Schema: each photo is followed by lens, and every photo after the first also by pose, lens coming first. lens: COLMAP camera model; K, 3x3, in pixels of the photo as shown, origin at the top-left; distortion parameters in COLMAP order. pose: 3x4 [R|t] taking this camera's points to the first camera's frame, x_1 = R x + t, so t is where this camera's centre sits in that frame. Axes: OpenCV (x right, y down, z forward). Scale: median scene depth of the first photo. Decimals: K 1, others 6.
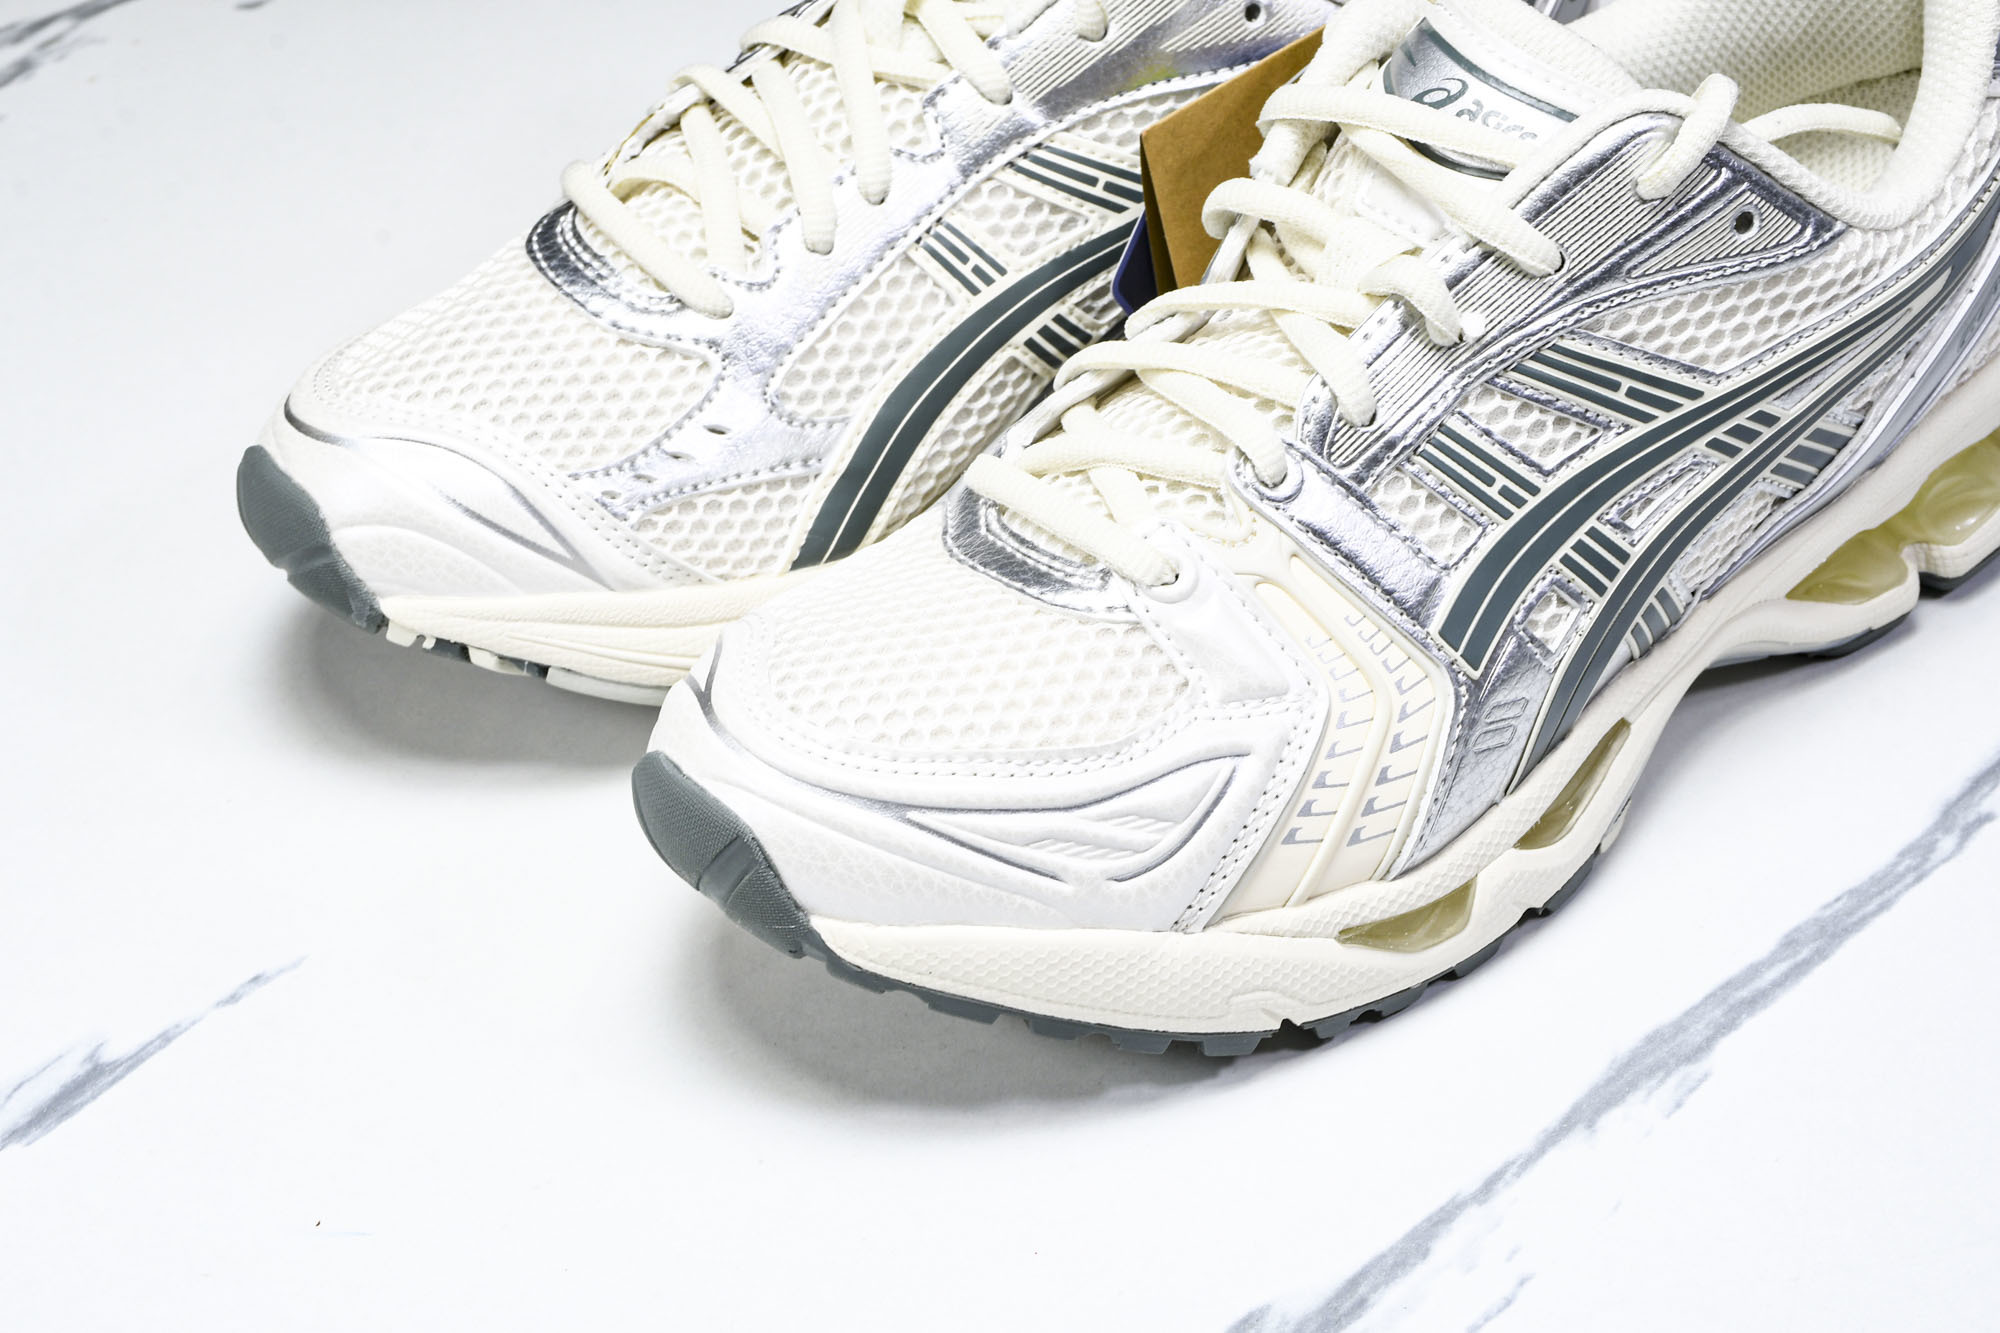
lens RADIAL K [[3978.9, 0, 1000.0], [0, 3978.9, 666.5], [0, 0, 1]] dist [0.256668, 0.960542]
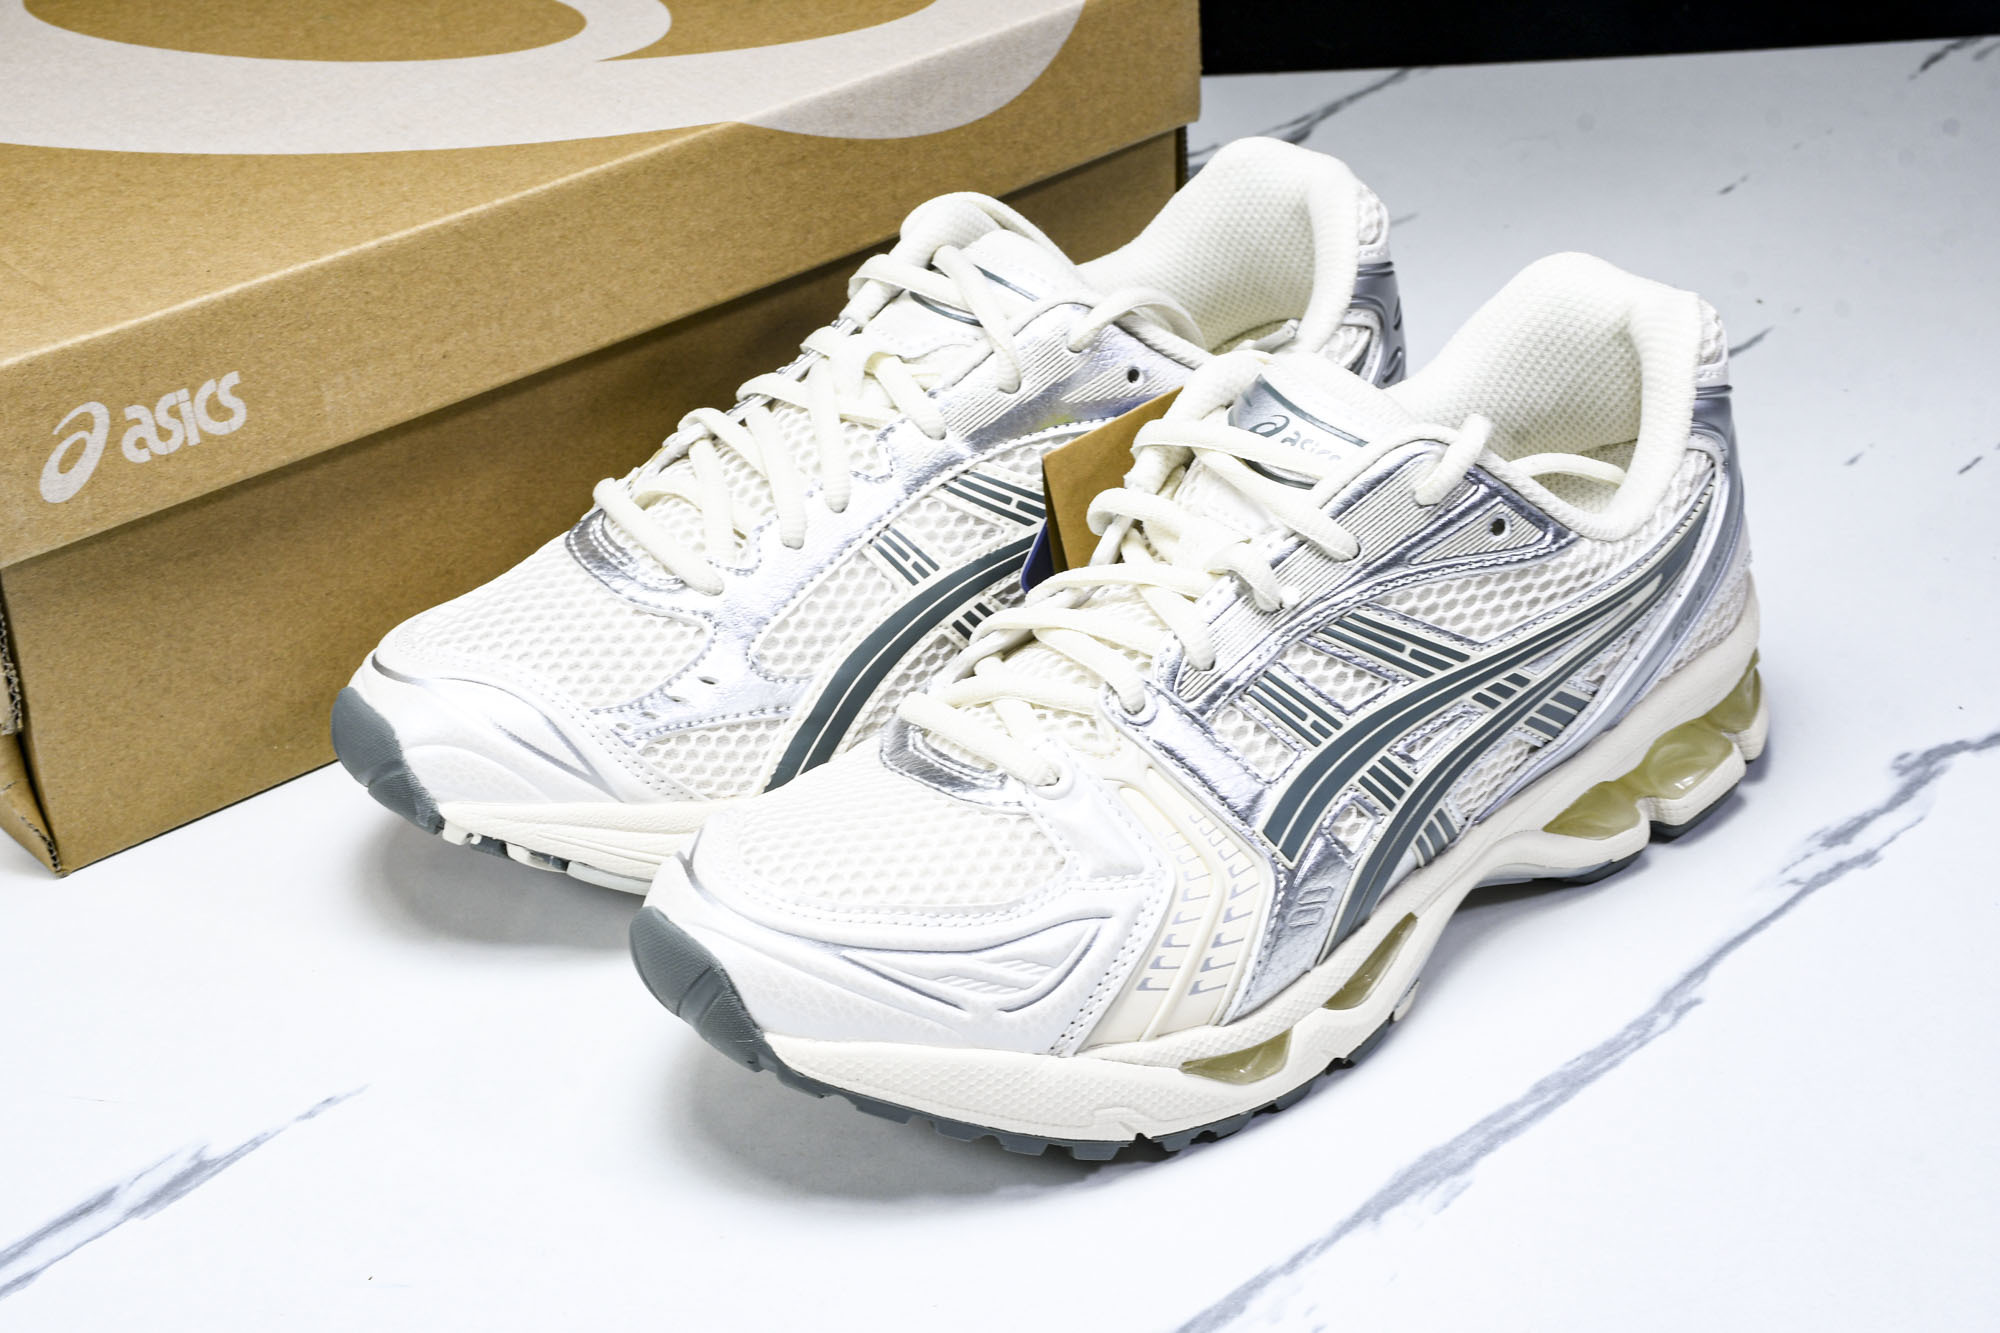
lens RADIAL K [[3563.7, 0, 1000.0], [0, 3563.7, 666.5], [0, 0, 1]] dist [0.267724, -0.056338]
pose [[0.999816, 0.019160, -0.000798, 0.024589], [-0.019108, 0.991808, -0.126304, 0.083133], [-0.001629, 0.126296, 0.991991, -0.142645]]
